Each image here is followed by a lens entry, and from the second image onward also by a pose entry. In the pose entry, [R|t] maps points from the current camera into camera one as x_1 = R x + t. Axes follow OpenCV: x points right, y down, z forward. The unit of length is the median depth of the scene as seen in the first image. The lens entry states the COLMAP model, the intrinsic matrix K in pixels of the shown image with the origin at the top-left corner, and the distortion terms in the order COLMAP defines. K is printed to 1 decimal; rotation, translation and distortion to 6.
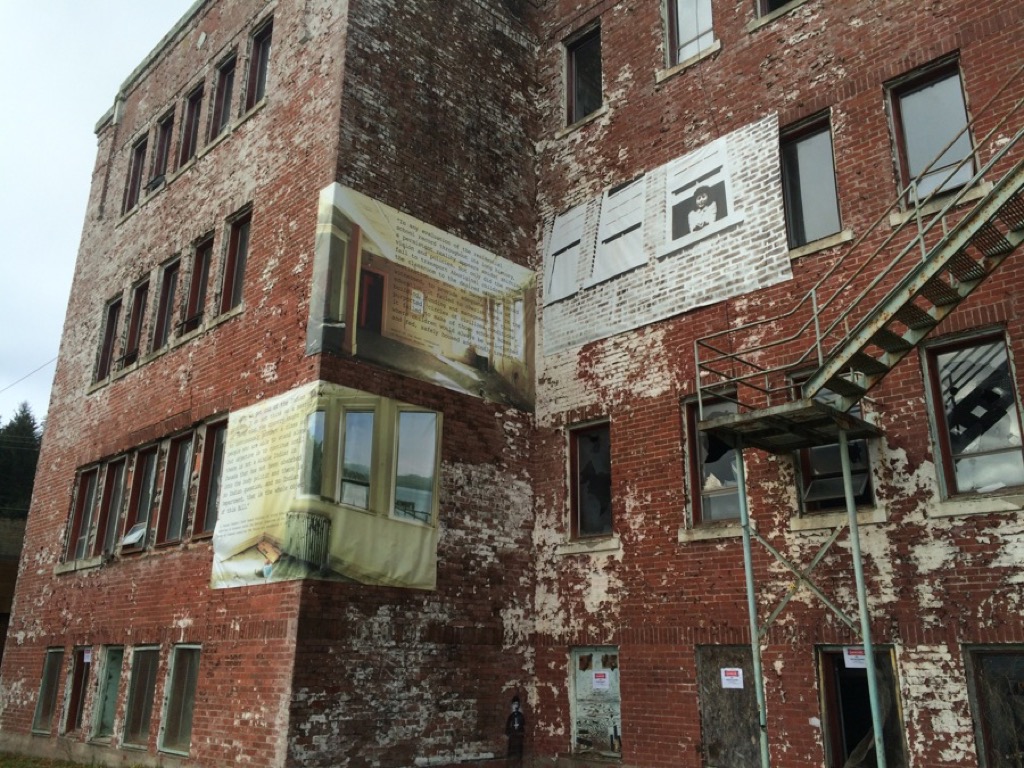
lens RADIAL K [[873.0, 0, 514.4], [0, 873.0, 377.7], [0, 0, 1]] dist [0.090880, -0.124773]
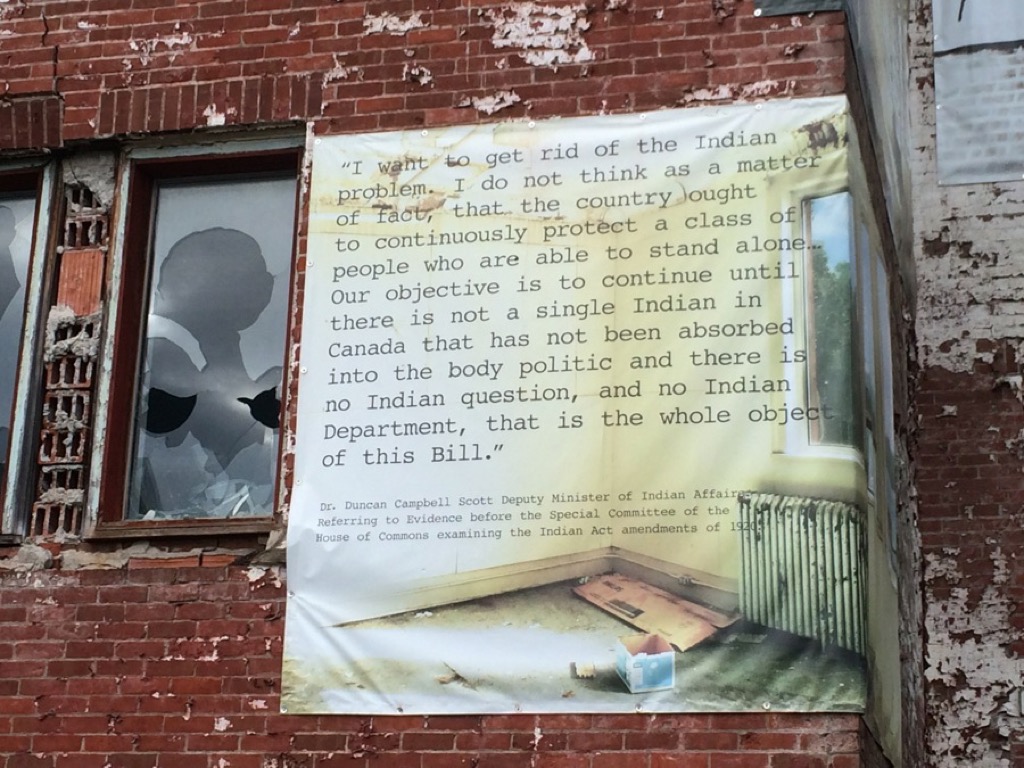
lens RADIAL K [[2044.9, 0, 512.1], [0, 2044.9, 378.7], [0, 0, 1]] dist [0.059677, 0.000000]
pose [[0.860659, 0.173681, 0.478645, -0.627675], [-0.182441, 0.982802, -0.028568, 0.138060], [-0.475375, -0.062737, 0.877543, 0.381874]]
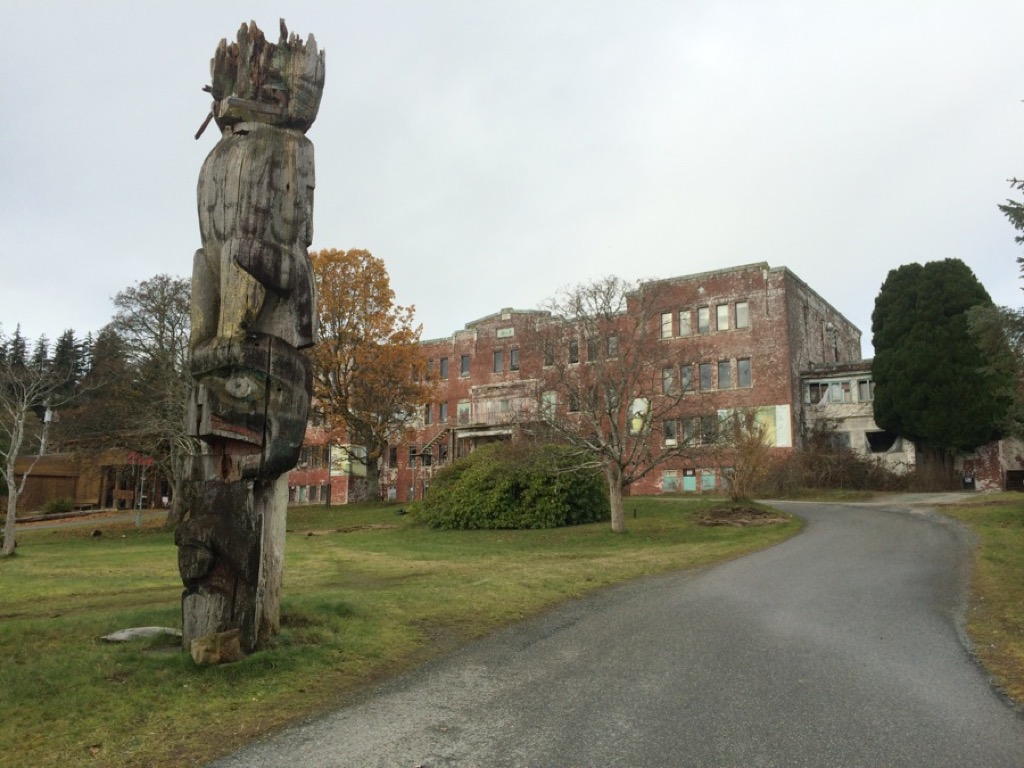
lens RADIAL K [[873.0, 0, 512.3], [0, 873.0, 380.4], [0, 0, 1]] dist [0.090880, -0.124773]
pose [[0.981290, 0.032783, 0.189723, -0.273463], [-0.058622, 0.989484, 0.132229, -1.289880], [-0.183393, -0.140877, 0.972893, -5.043799]]
